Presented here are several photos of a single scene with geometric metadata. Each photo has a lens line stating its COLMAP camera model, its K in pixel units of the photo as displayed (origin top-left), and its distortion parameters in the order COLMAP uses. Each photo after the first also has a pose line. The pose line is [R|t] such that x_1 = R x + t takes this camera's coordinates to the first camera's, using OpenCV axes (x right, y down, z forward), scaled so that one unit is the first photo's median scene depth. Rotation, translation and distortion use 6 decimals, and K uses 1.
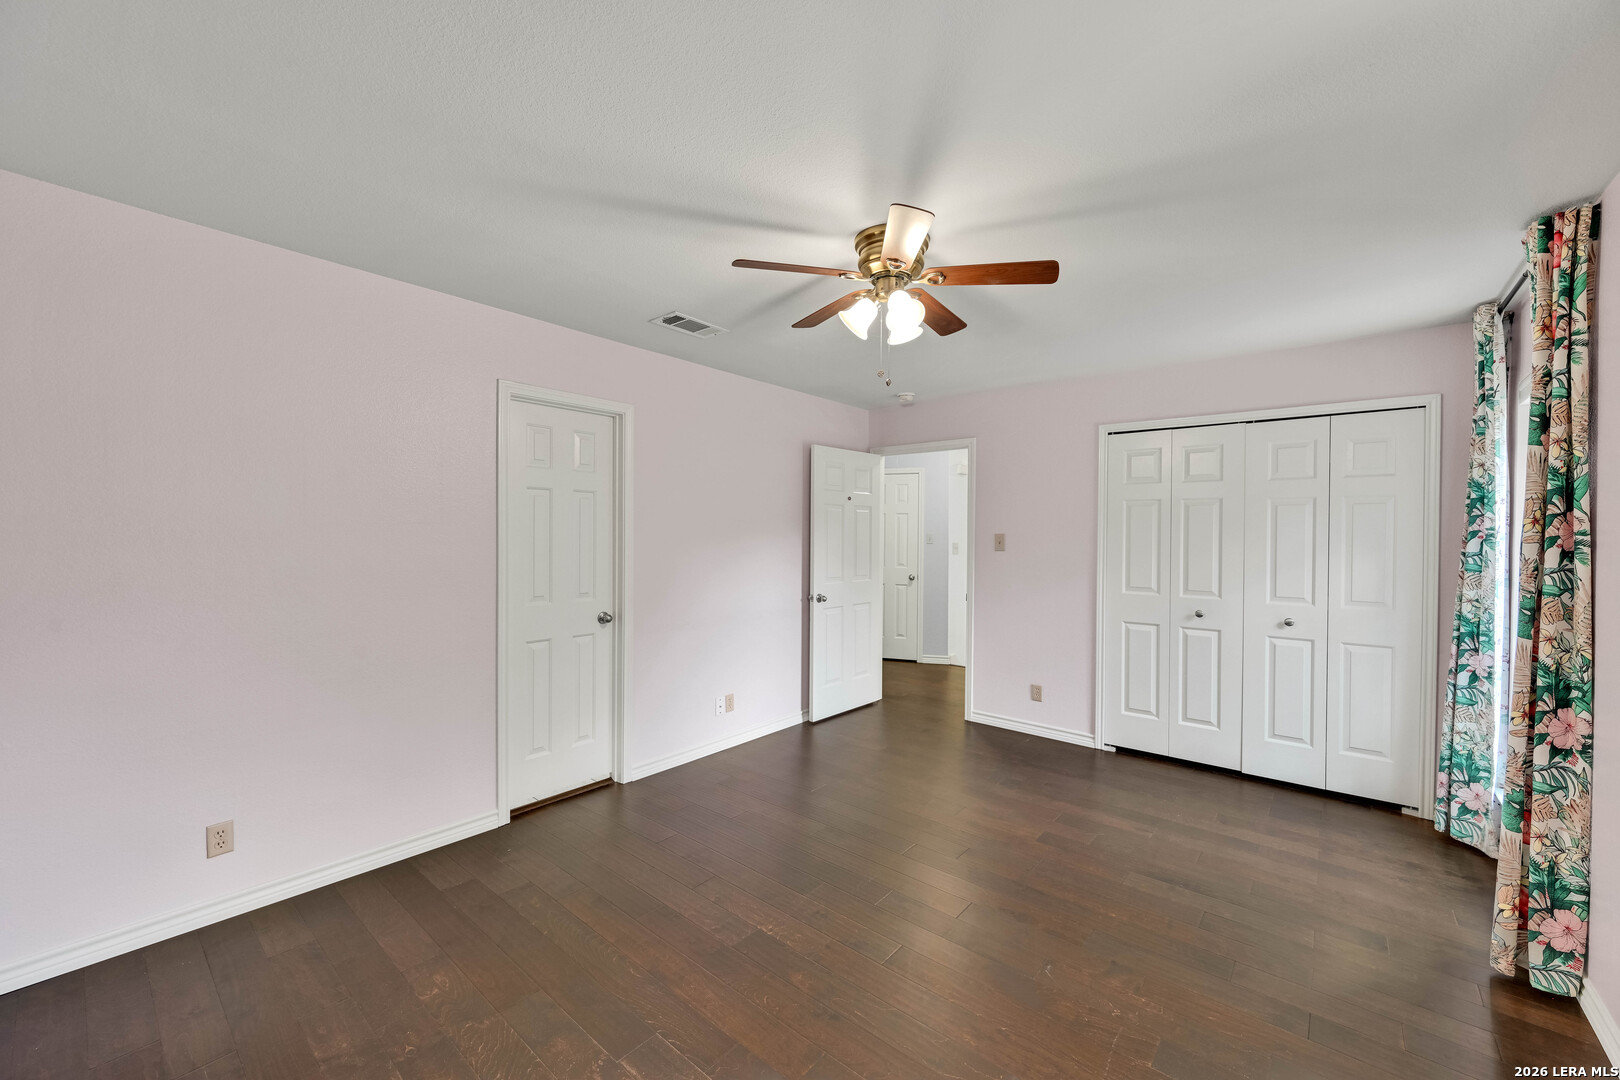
lens RADIAL K [[632.2, 0, 813.6], [0, 632.2, 541.1], [0, 0, 1]] dist [0.001031, -0.000207]
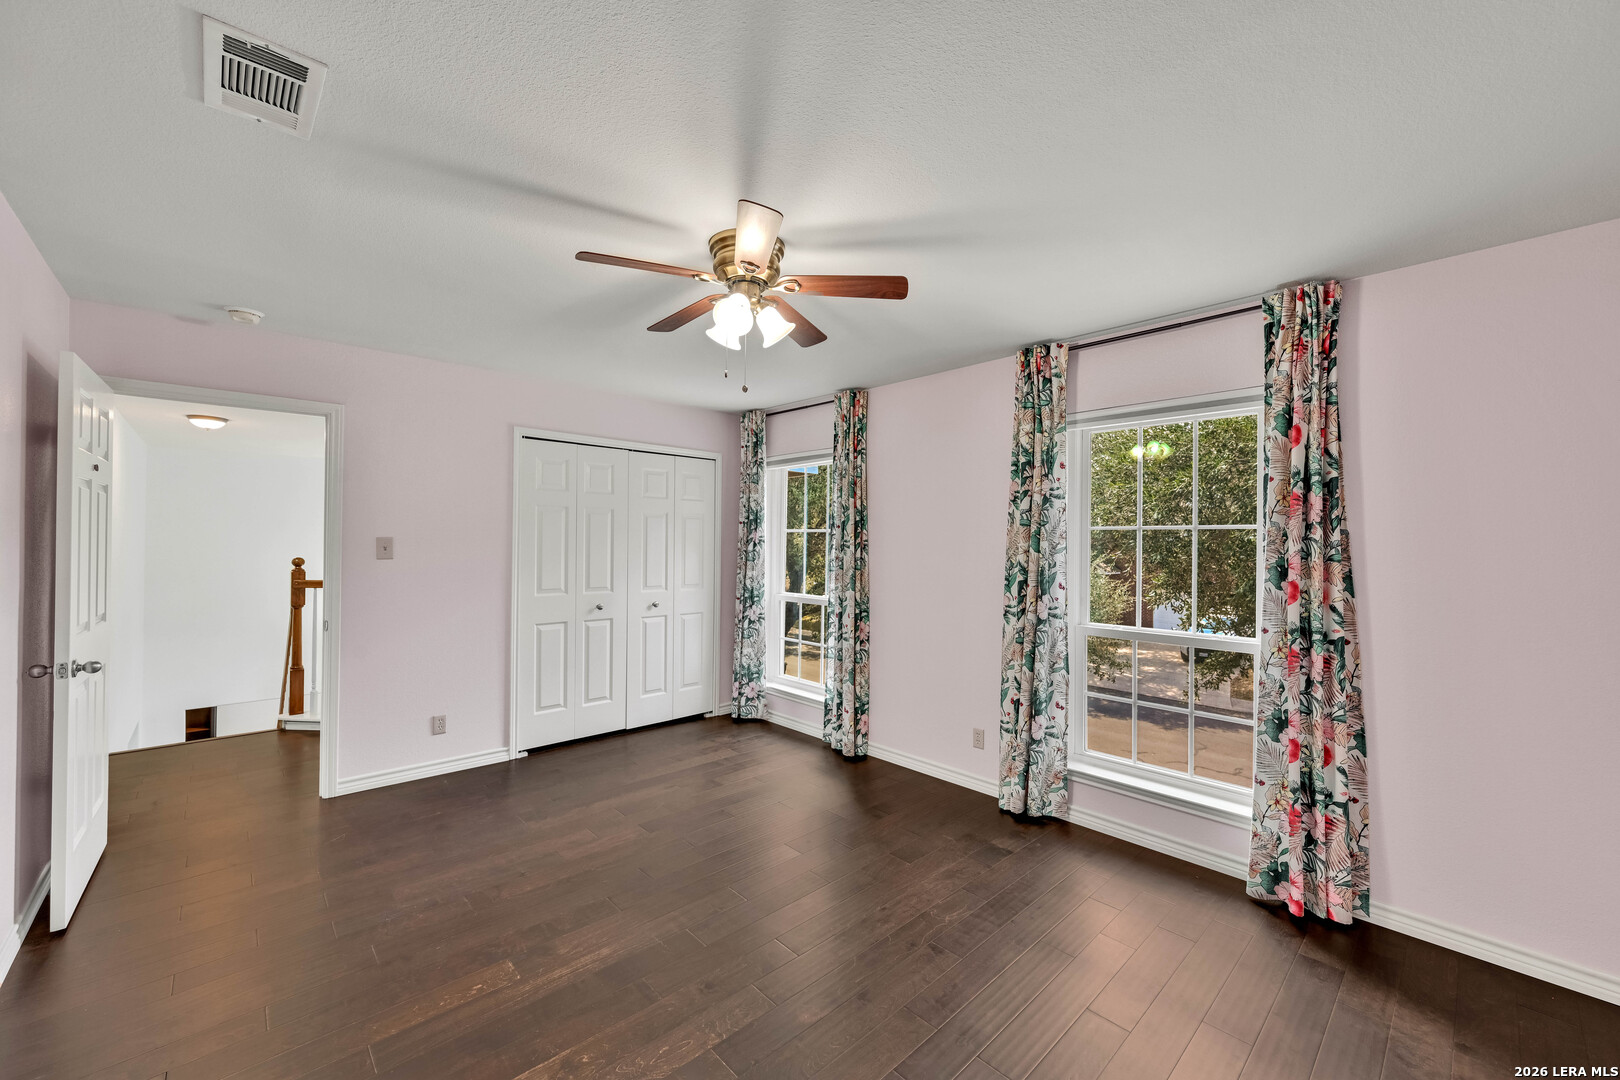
lens RADIAL K [[632.2, 0, 811.2], [0, 632.2, 537.0], [0, 0, 1]] dist [0.001031, -0.000207]
pose [[0.128411, 0.002386, 0.991718, -0.534432], [0.003337, 0.999990, -0.002838, -0.010307], [-0.991715, 0.003674, 0.128402, 0.490794]]
